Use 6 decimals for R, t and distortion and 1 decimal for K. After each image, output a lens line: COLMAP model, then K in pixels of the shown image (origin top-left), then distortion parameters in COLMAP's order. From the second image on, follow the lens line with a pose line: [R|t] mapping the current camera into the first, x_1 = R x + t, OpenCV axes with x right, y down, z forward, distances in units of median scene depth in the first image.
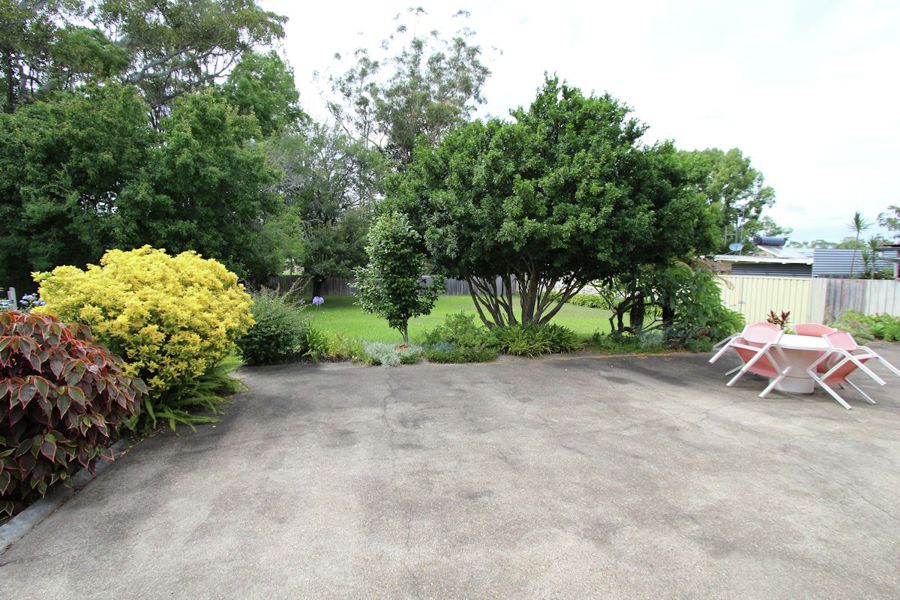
lens RADIAL K [[419.0, 0, 450.1], [0, 419.0, 296.6], [0, 0, 1]] dist [-0.005576, -0.000002]
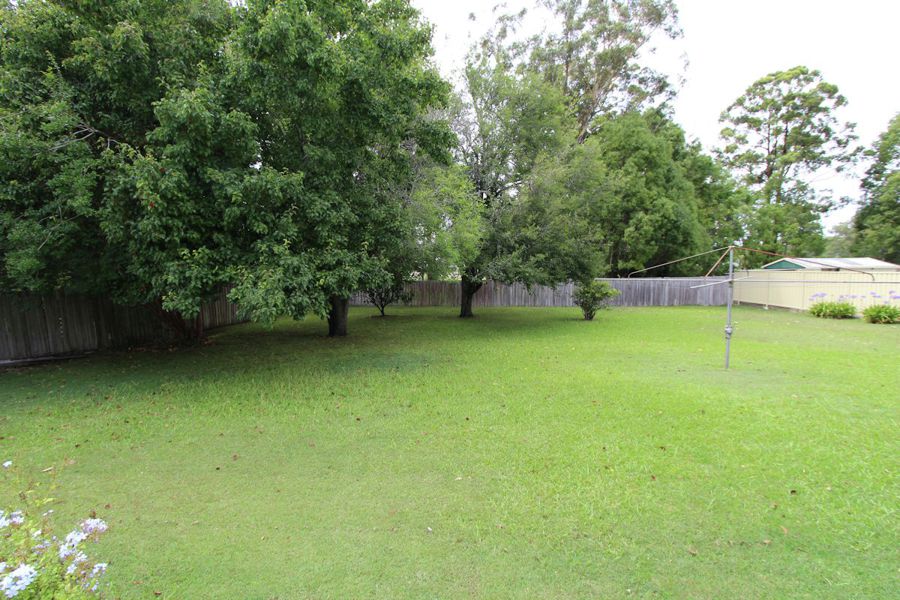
lens RADIAL K [[419.0, 0, 450.1], [0, 419.0, 296.6], [0, 0, 1]] dist [-0.005576, -0.000002]
pose [[0.969080, 0.001401, -0.246742, -0.298585], [-0.003985, 0.999942, -0.009975, -0.028031], [0.246713, 0.010650, 0.969030, 0.534605]]
